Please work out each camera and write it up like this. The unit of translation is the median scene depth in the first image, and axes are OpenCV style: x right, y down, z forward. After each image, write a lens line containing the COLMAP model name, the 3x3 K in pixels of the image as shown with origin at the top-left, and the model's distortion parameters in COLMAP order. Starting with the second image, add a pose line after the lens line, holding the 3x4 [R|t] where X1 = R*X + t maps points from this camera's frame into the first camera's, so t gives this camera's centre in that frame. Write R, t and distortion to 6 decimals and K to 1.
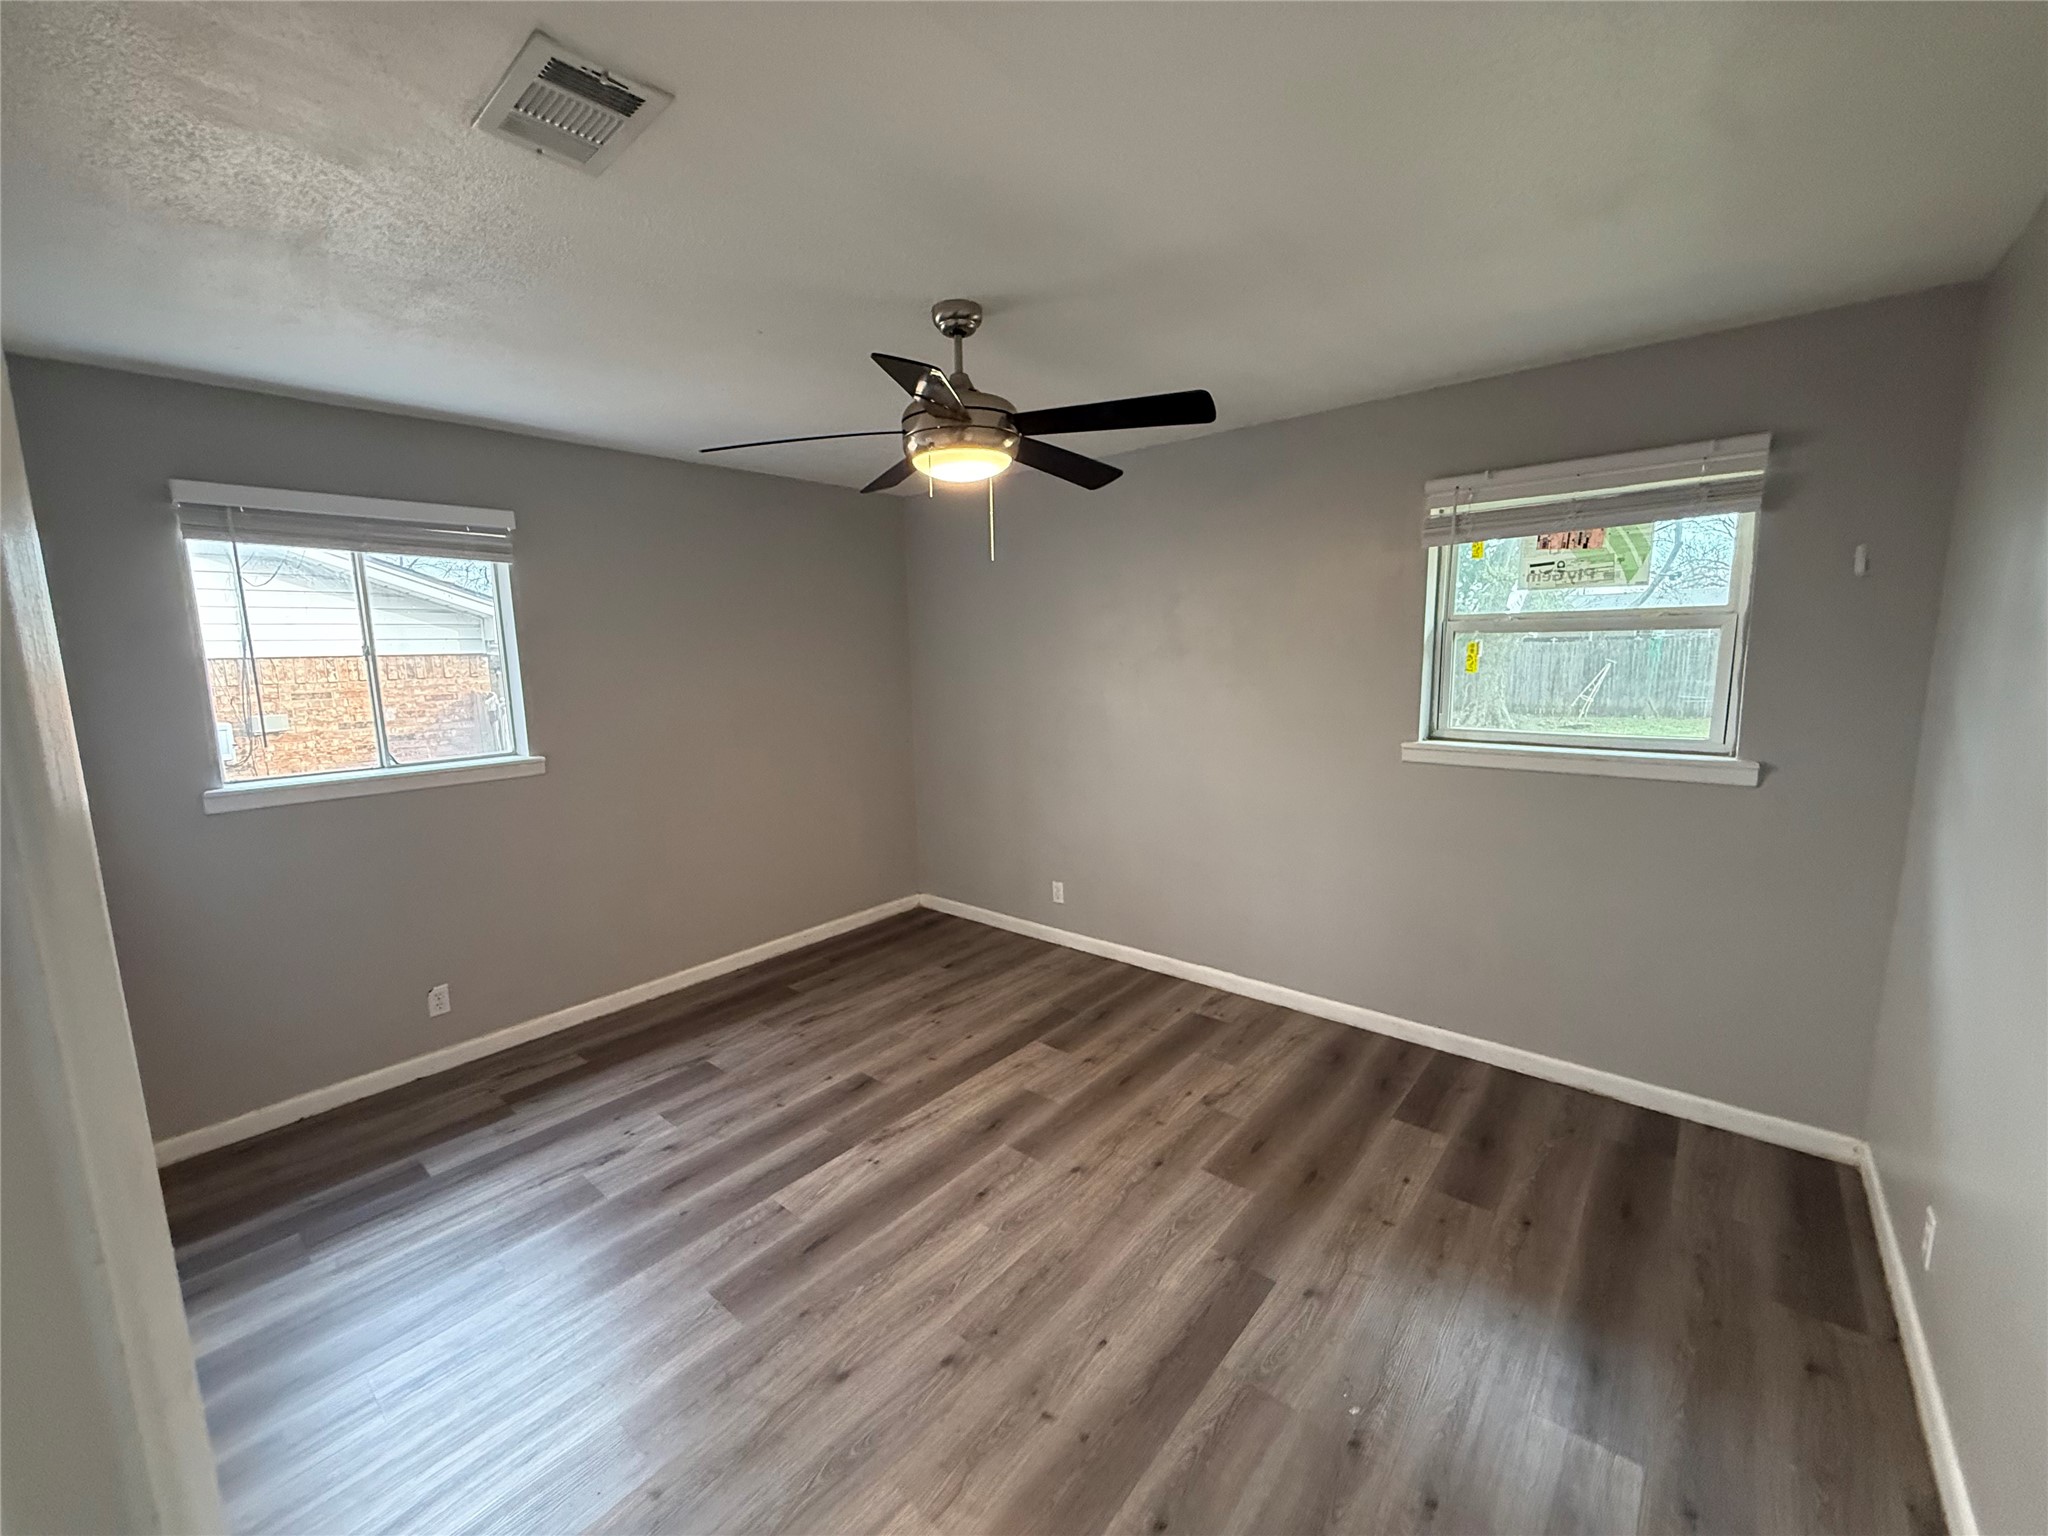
lens RADIAL K [[816.4, 0, 1020.3], [0, 816.4, 767.3], [0, 0, 1]] dist [0.000799, -0.000112]
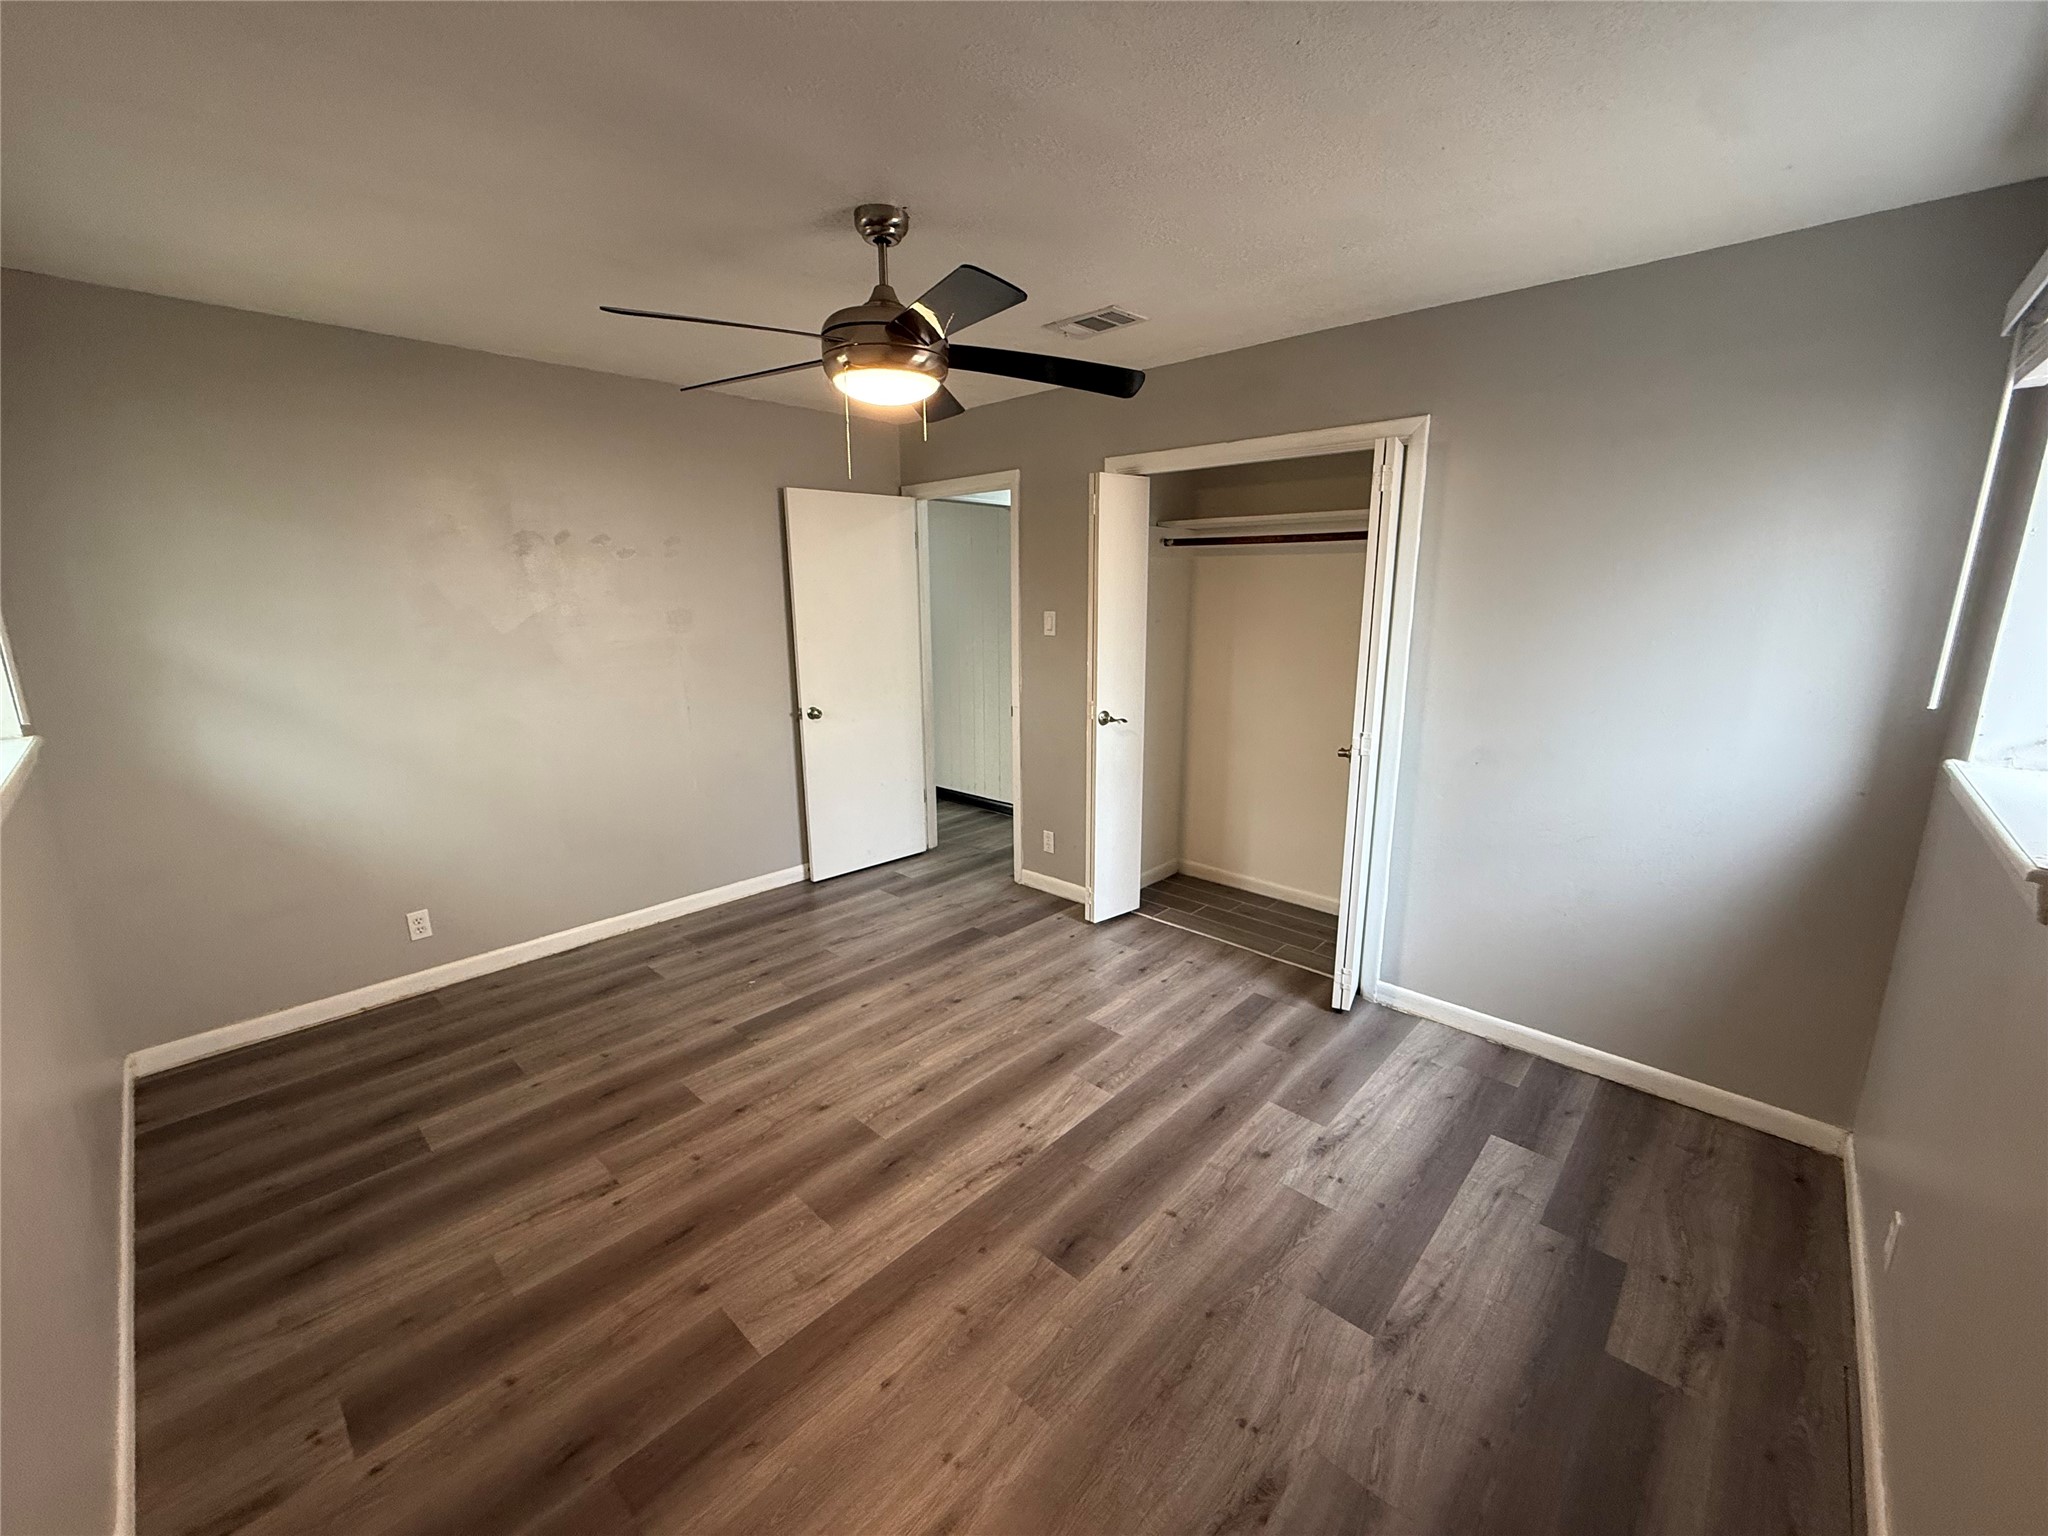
lens RADIAL K [[816.4, 0, 1024.6], [0, 816.4, 766.3], [0, 0, 1]] dist [0.000799, -0.000112]
pose [[-0.998781, 0.016079, 0.046674, -0.220363], [0.031760, 0.933108, 0.358192, -0.242073], [-0.037792, 0.359238, -0.932481, 1.670365]]
